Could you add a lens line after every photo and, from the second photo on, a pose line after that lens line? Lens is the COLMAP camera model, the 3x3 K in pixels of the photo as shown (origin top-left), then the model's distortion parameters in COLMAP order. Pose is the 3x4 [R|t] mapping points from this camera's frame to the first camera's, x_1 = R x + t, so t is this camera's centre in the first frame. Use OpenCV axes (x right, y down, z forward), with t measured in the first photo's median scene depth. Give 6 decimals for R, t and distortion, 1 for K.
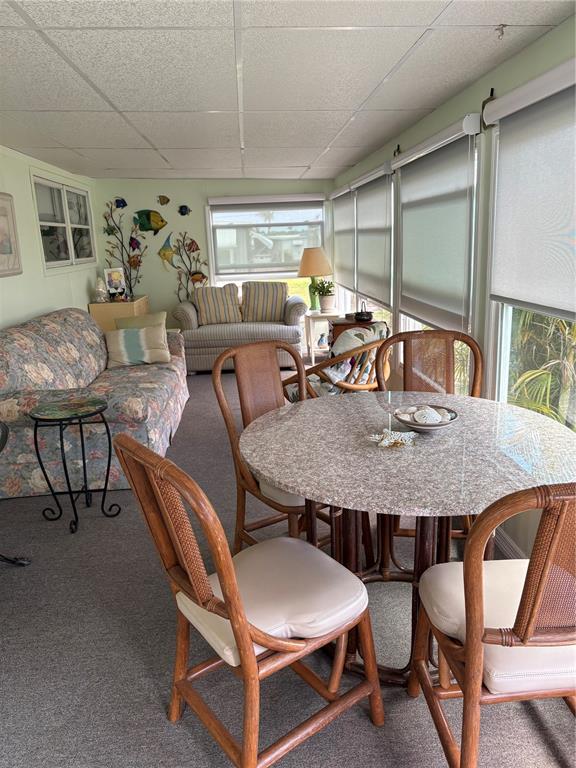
lens RADIAL K [[585.4, 0, 287.6], [0, 585.4, 388.4], [0, 0, 1]] dist [0.045925, -0.052122]
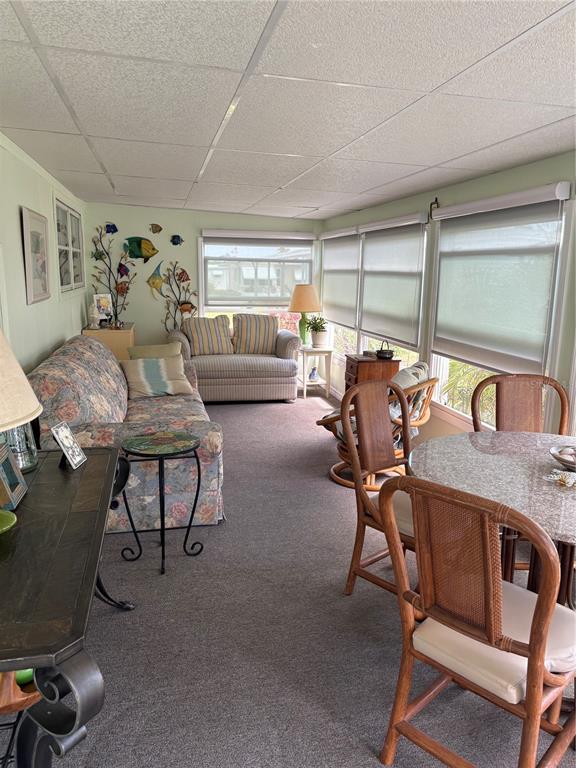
lens RADIAL K [[585.4, 0, 282.1], [0, 585.4, 386.2], [0, 0, 1]] dist [0.045925, -0.052122]
pose [[0.986626, 0.025852, 0.160935, -0.160621], [-0.017175, 0.998334, -0.055079, -0.004577], [-0.162091, 0.051579, 0.985427, 0.004511]]
